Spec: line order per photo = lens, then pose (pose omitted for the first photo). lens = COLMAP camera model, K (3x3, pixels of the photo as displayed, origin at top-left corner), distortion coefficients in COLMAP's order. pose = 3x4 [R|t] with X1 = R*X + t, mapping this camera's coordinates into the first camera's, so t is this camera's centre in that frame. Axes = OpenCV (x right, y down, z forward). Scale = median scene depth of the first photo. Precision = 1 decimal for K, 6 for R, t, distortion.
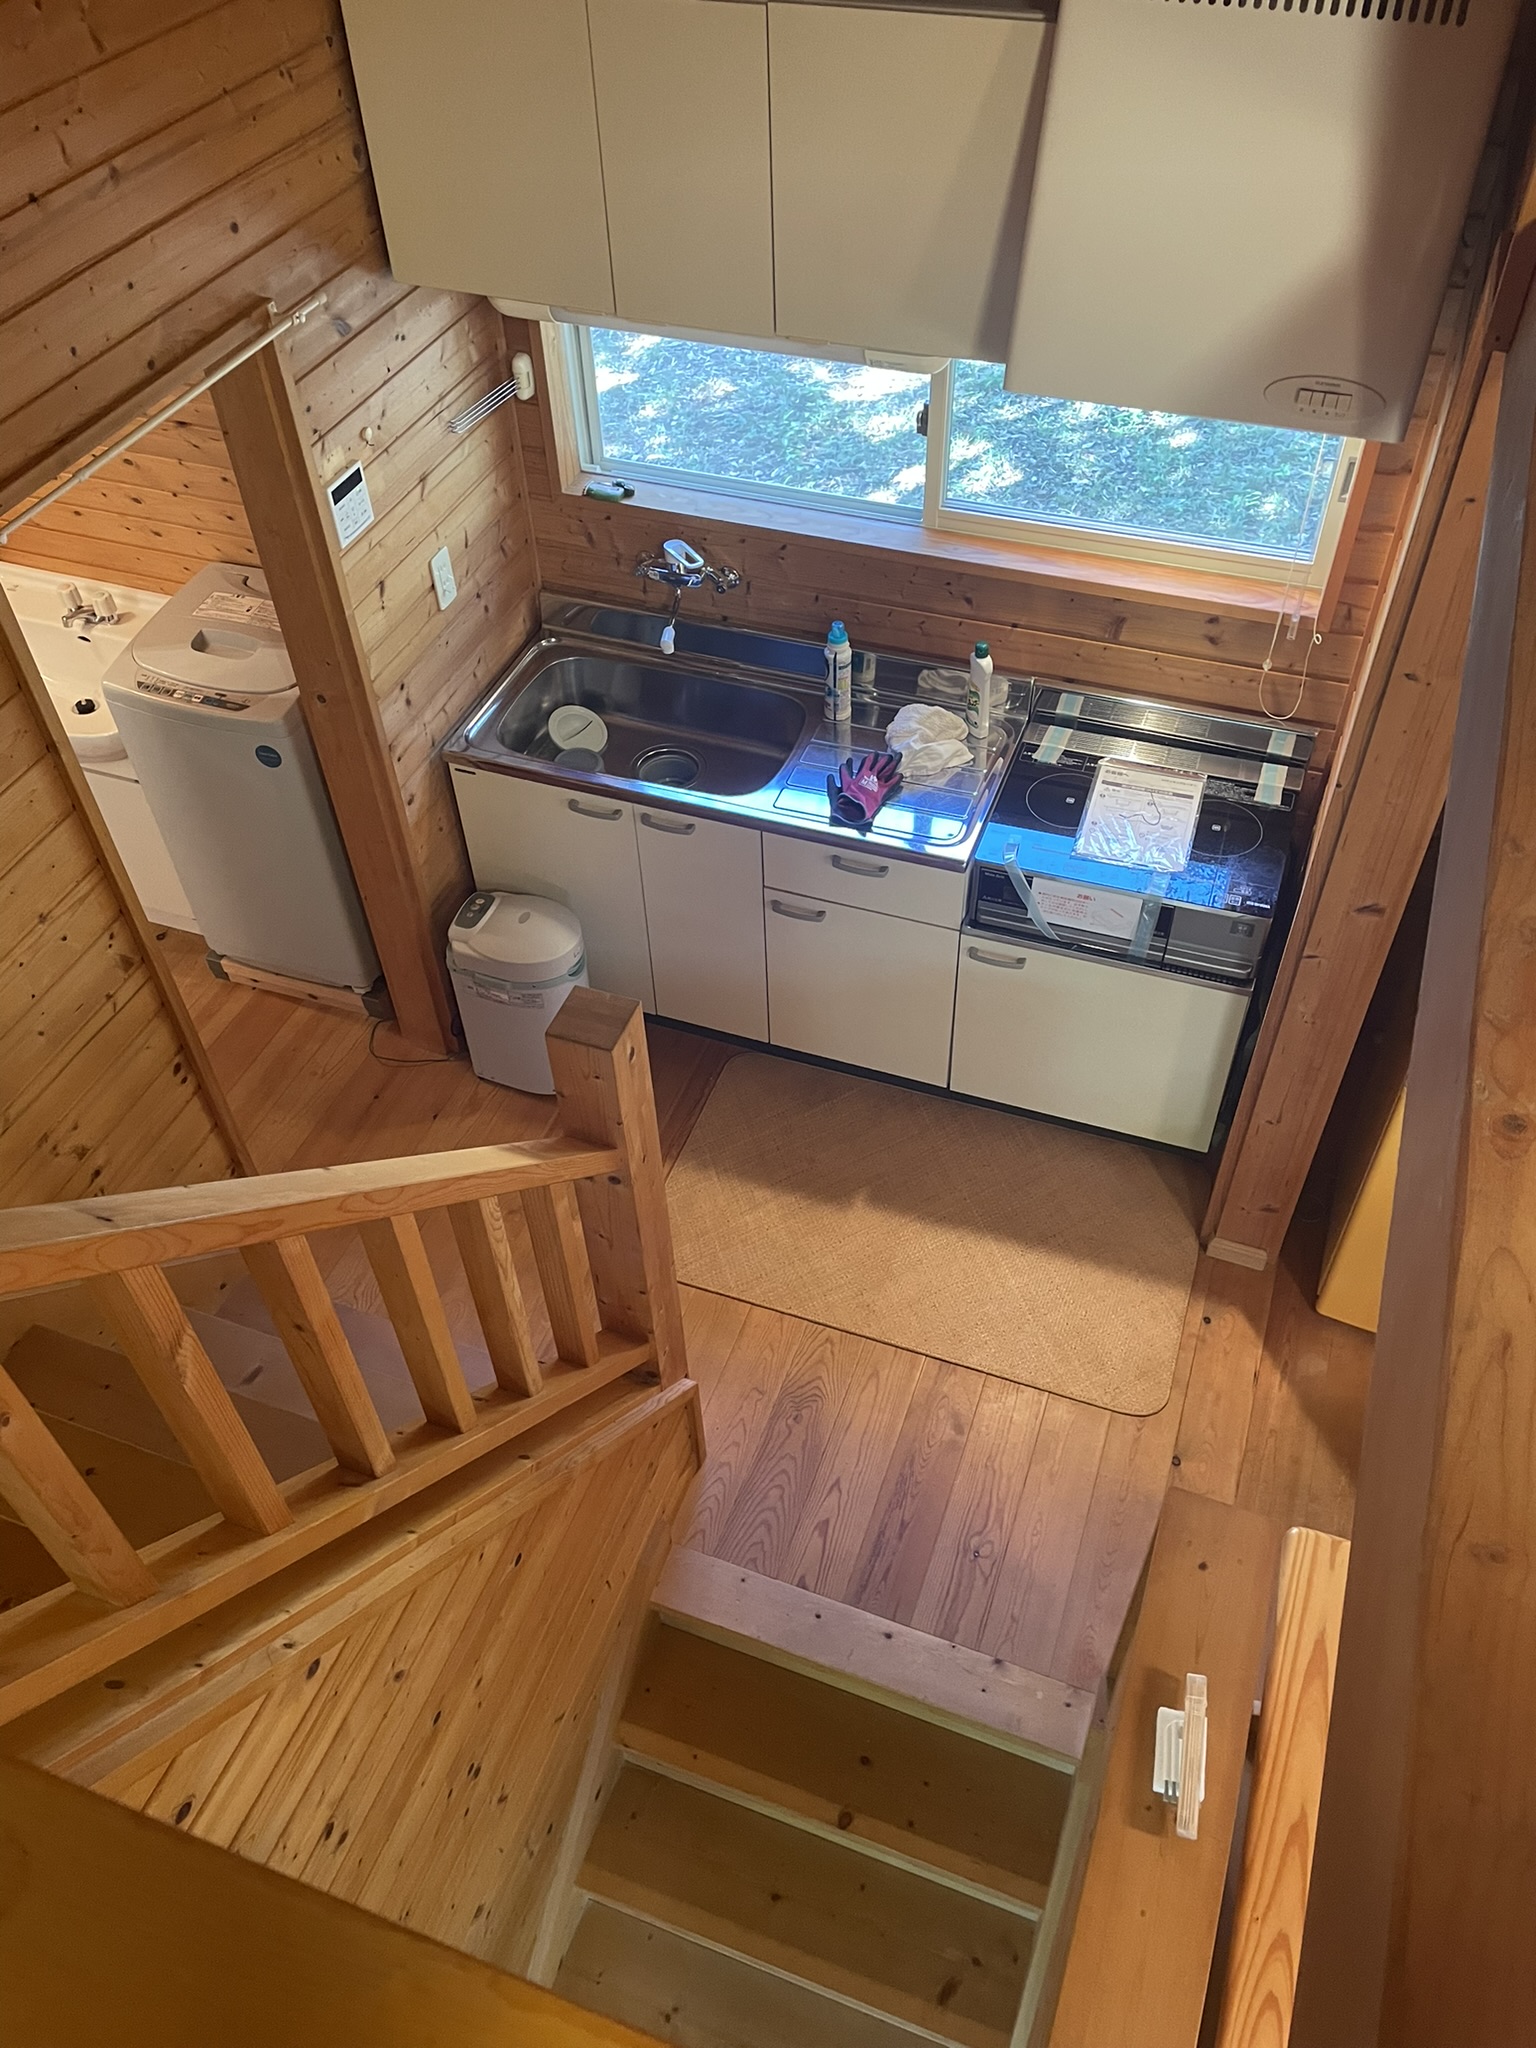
lens RADIAL K [[1560.6, 0, 758.4], [0, 1560.6, 1037.7], [0, 0, 1]] dist [0.075115, -0.092631]
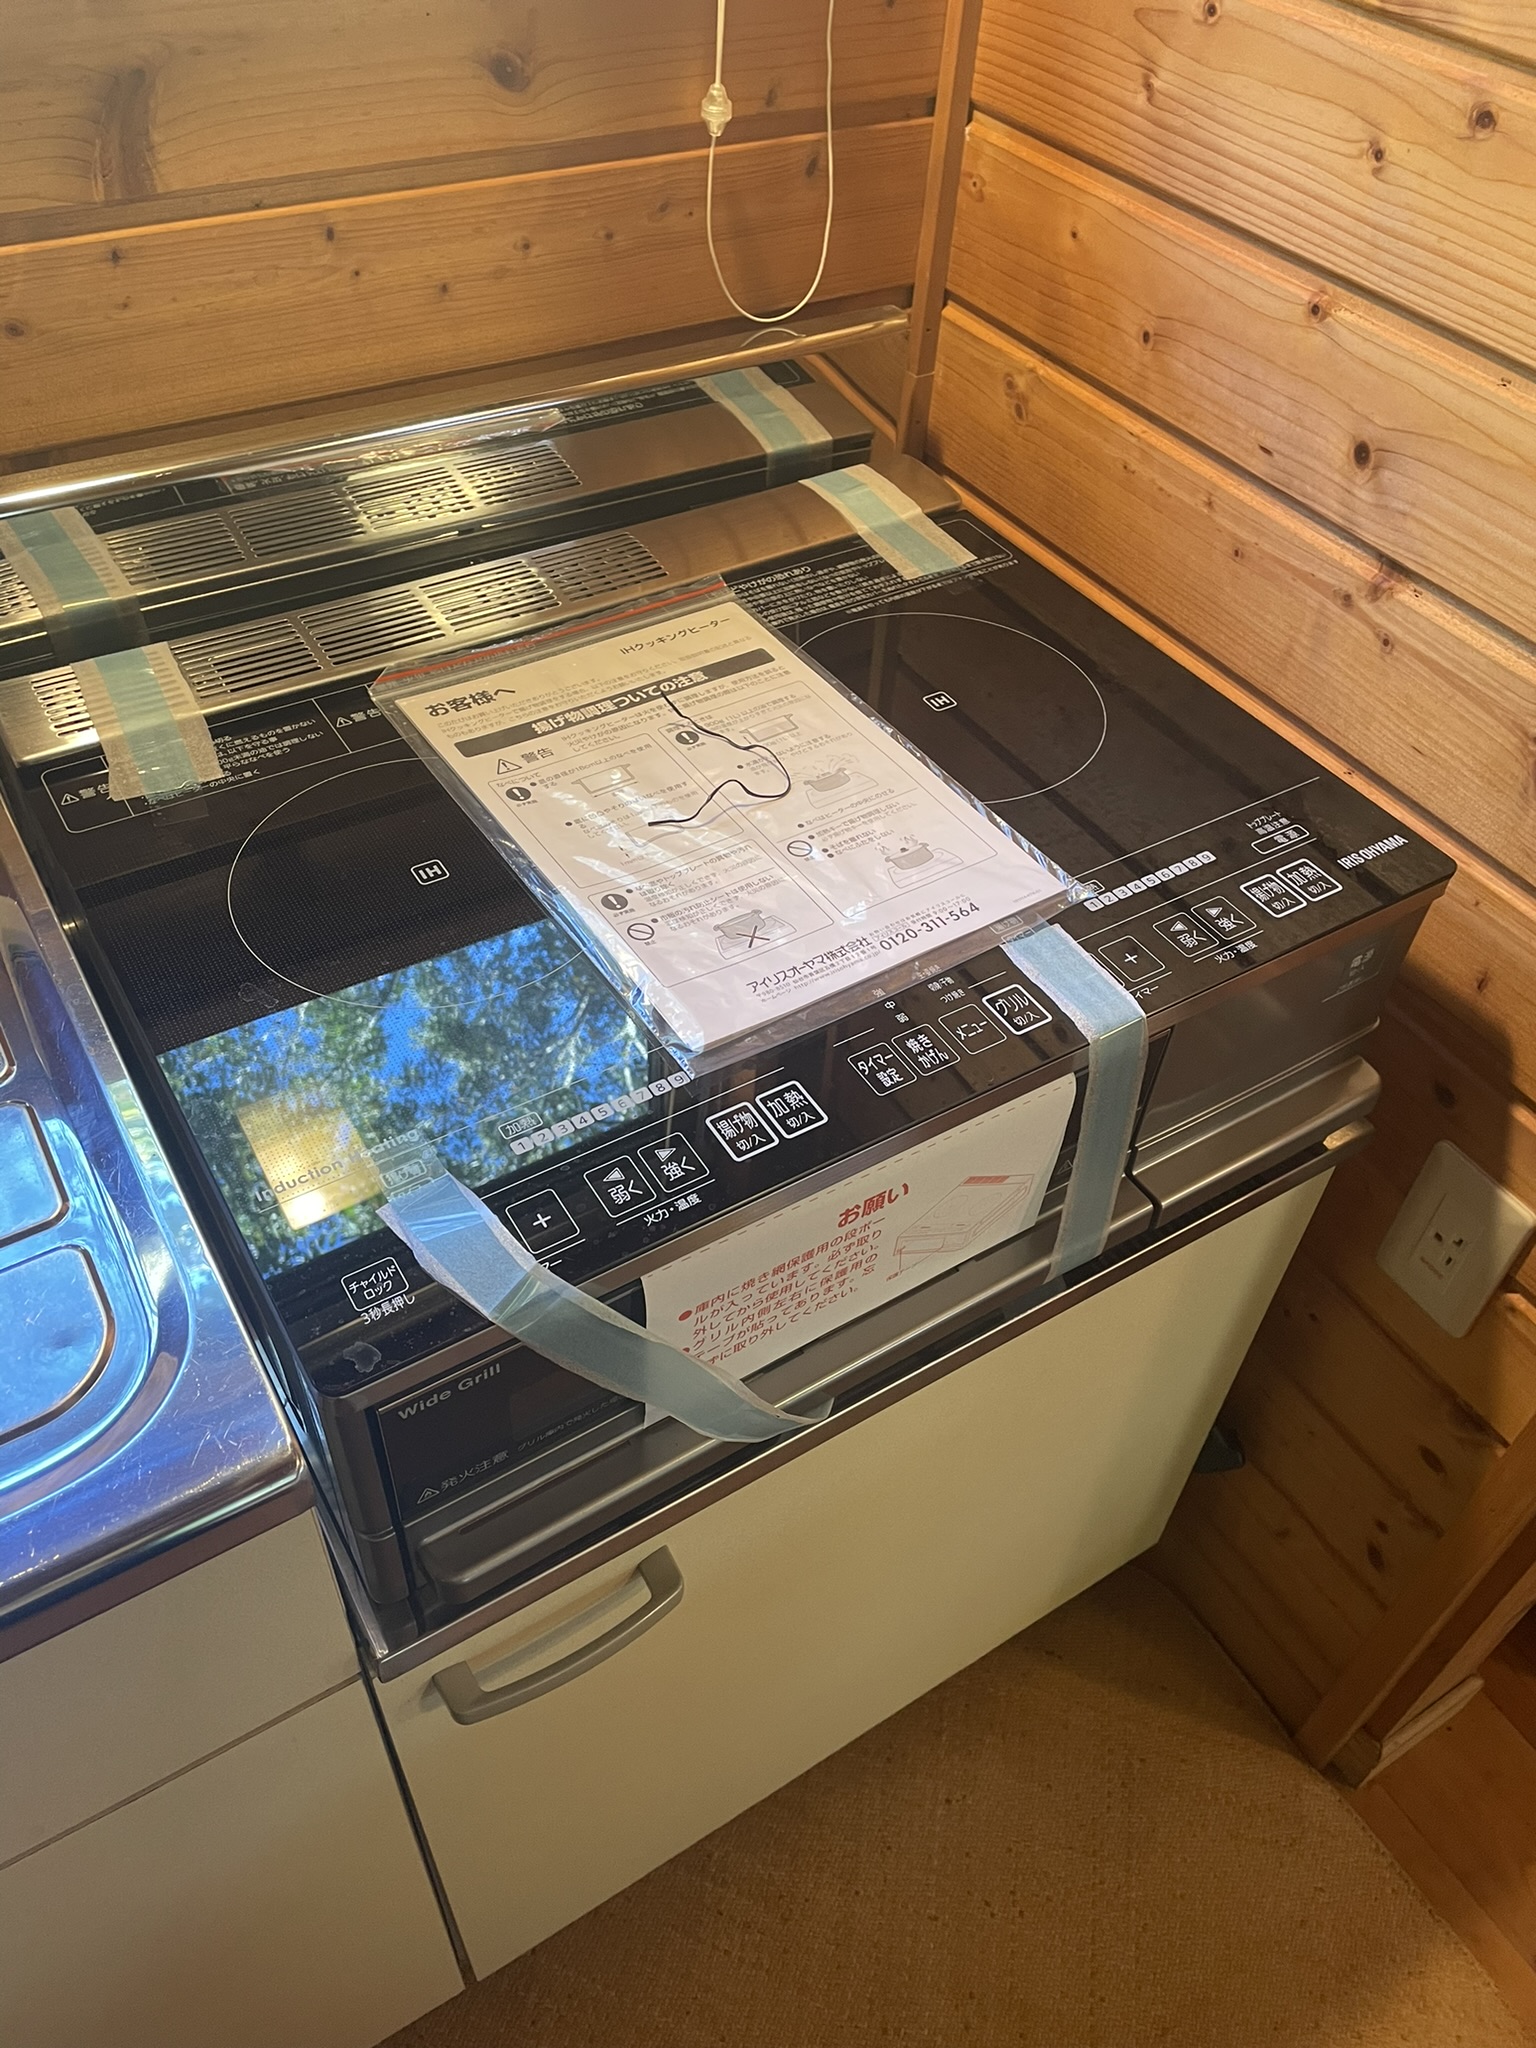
lens RADIAL K [[1560.6, 0, 779.5], [0, 1560.6, 1005.8], [0, 0, 1]] dist [0.075115, -0.092631]
pose [[0.600832, -0.518326, 0.608555, 0.079212], [0.528968, 0.828573, 0.183467, -0.144490], [-0.599328, 0.211673, 0.772011, 0.768953]]
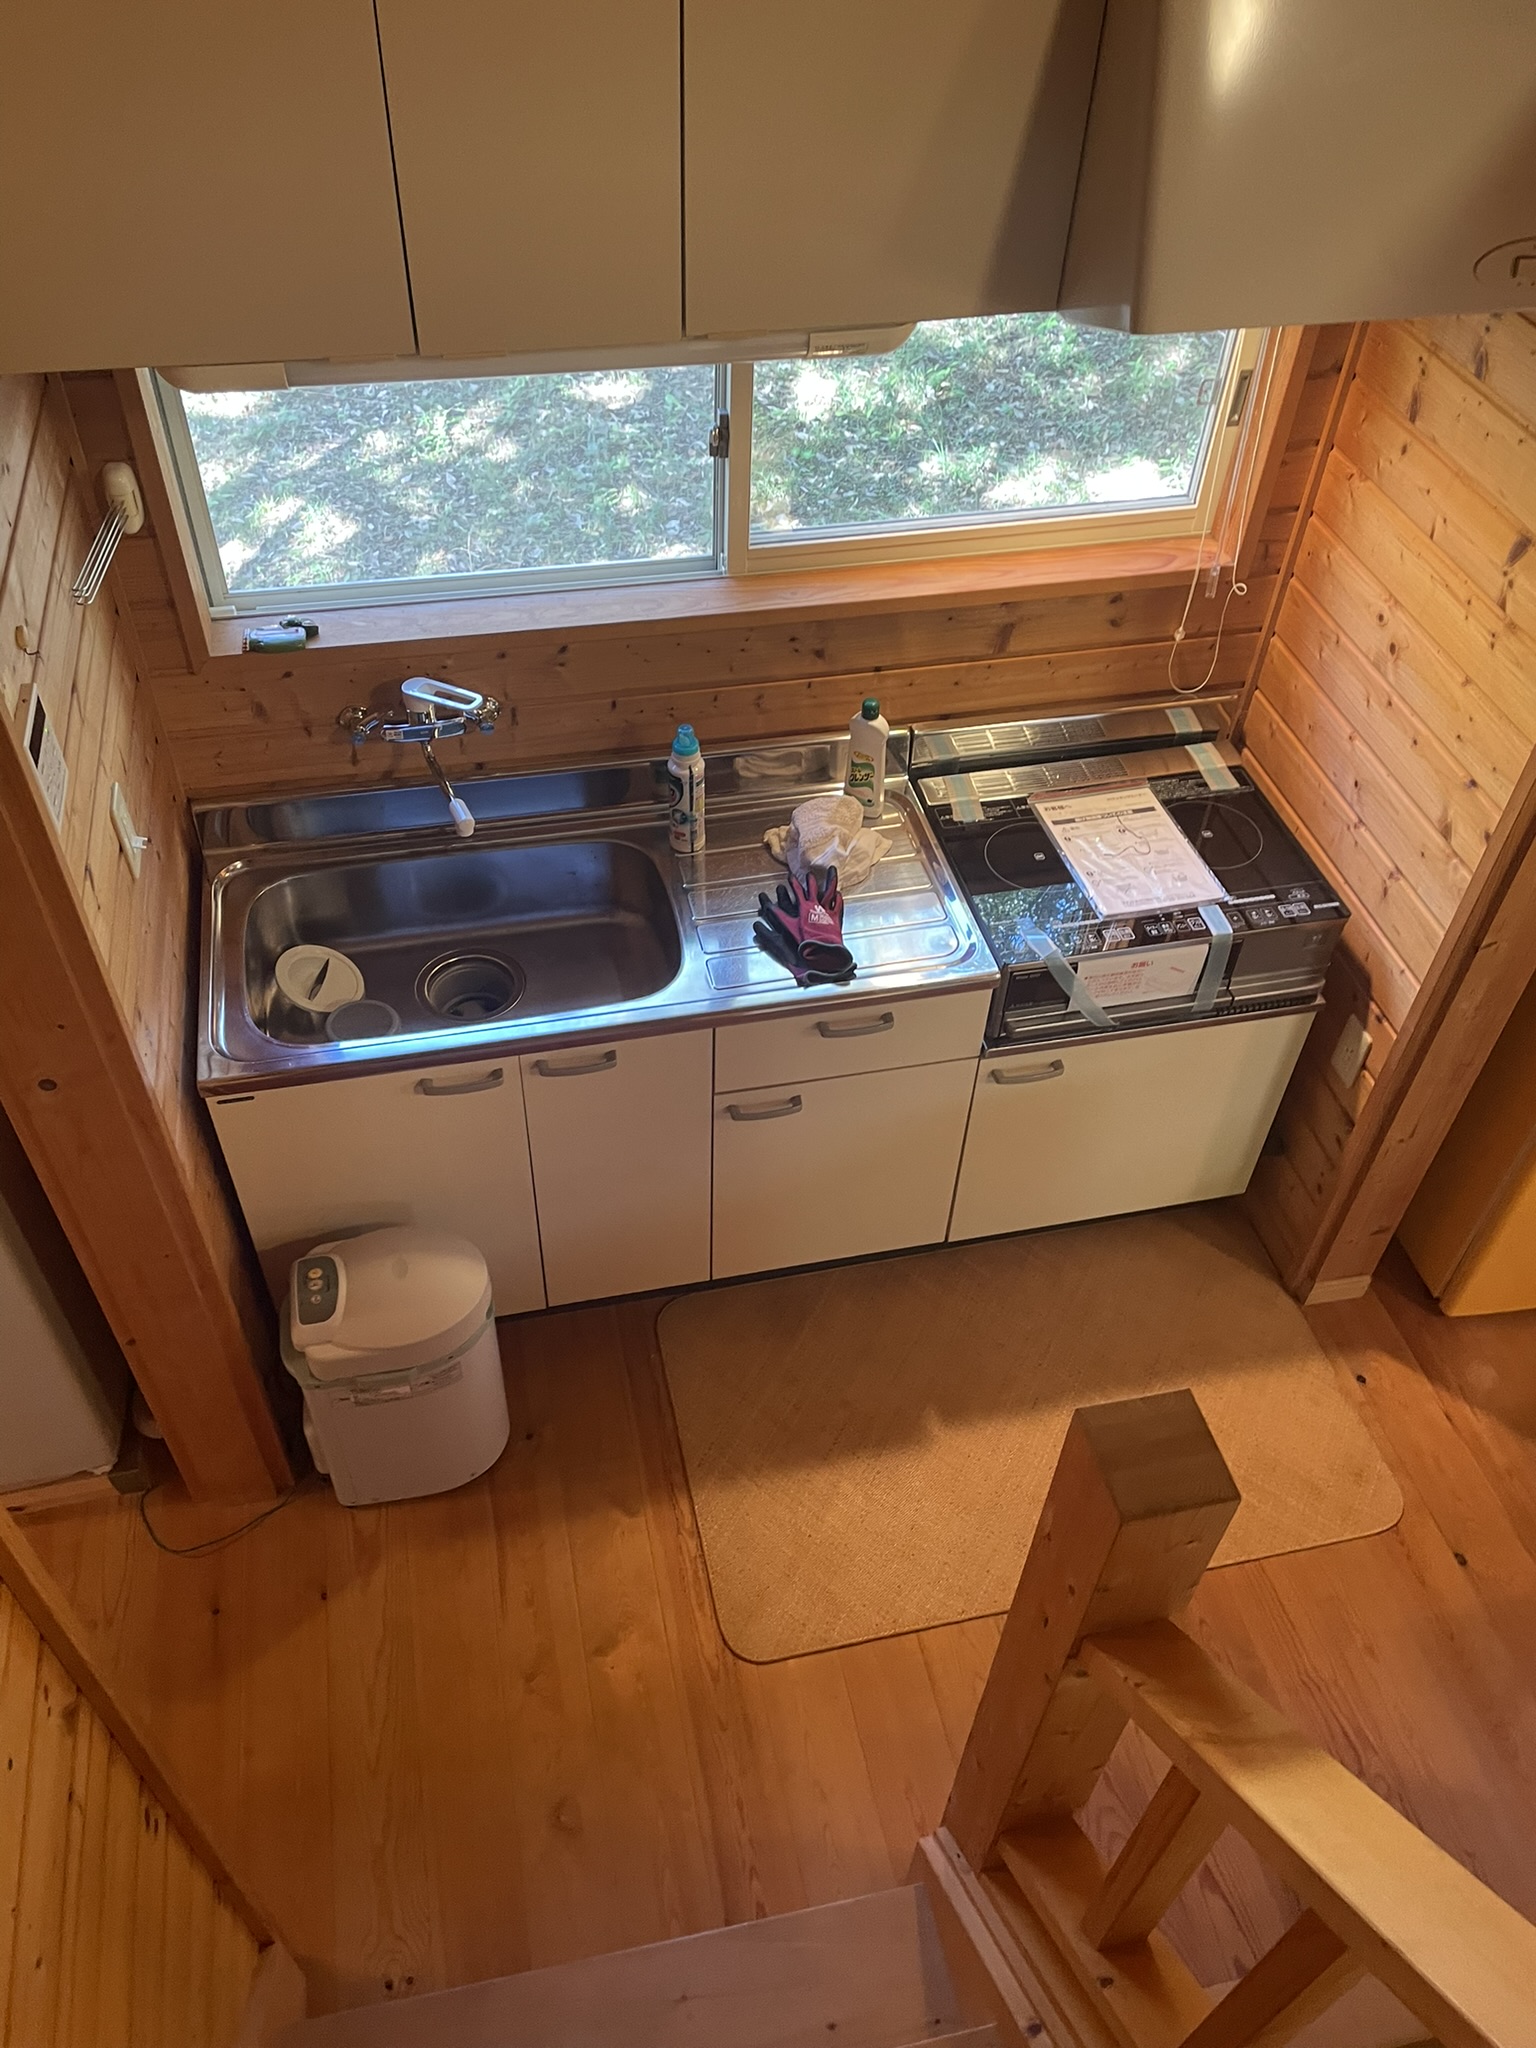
lens RADIAL K [[1560.6, 0, 734.5], [0, 1560.6, 1040.6], [0, 0, 1]] dist [0.075115, -0.092631]
pose [[0.839536, -0.354153, 0.412013, -0.280528], [0.360900, 0.930382, 0.064342, -0.164691], [-0.406117, 0.094679, 0.908903, 0.334599]]
